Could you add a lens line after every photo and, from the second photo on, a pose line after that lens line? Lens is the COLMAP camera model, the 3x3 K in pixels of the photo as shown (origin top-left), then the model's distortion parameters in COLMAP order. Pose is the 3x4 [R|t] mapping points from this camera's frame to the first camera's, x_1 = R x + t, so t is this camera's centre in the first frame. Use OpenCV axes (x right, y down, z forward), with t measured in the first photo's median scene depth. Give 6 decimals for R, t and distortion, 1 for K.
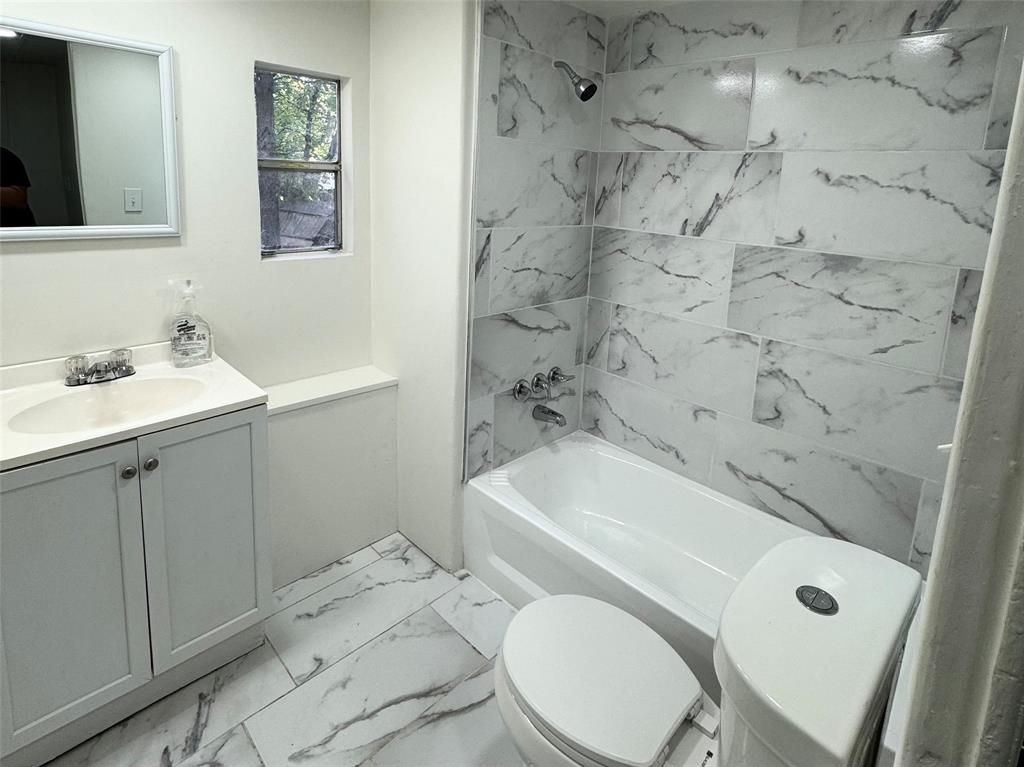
lens RADIAL K [[534.5, 0, 514.9], [0, 534.5, 271.6], [0, 0, 1]] dist [-0.000433, -0.000575]
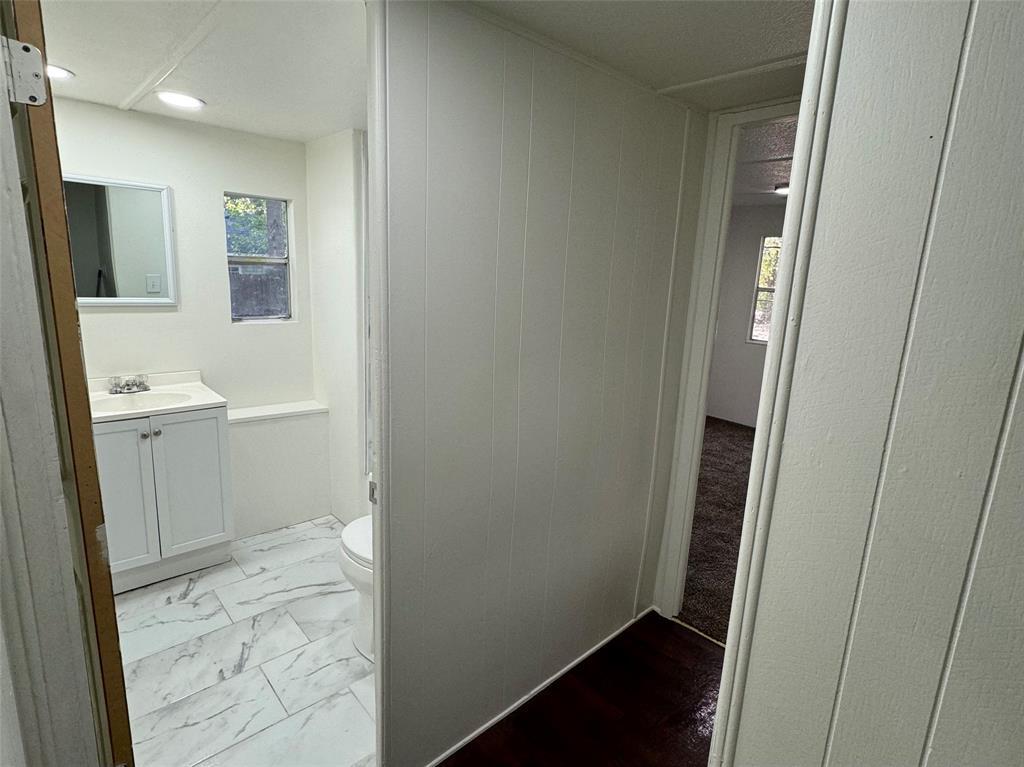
lens RADIAL K [[530.6, 0, 512.0], [0, 530.6, 383.5], [0, 0, 1]] dist [0.000328, 0.000138]
pose [[0.999041, 0.016150, -0.040689, 0.431804], [-0.014313, 0.998883, 0.045039, 0.078843], [0.041371, -0.044414, 0.998156, -0.537562]]
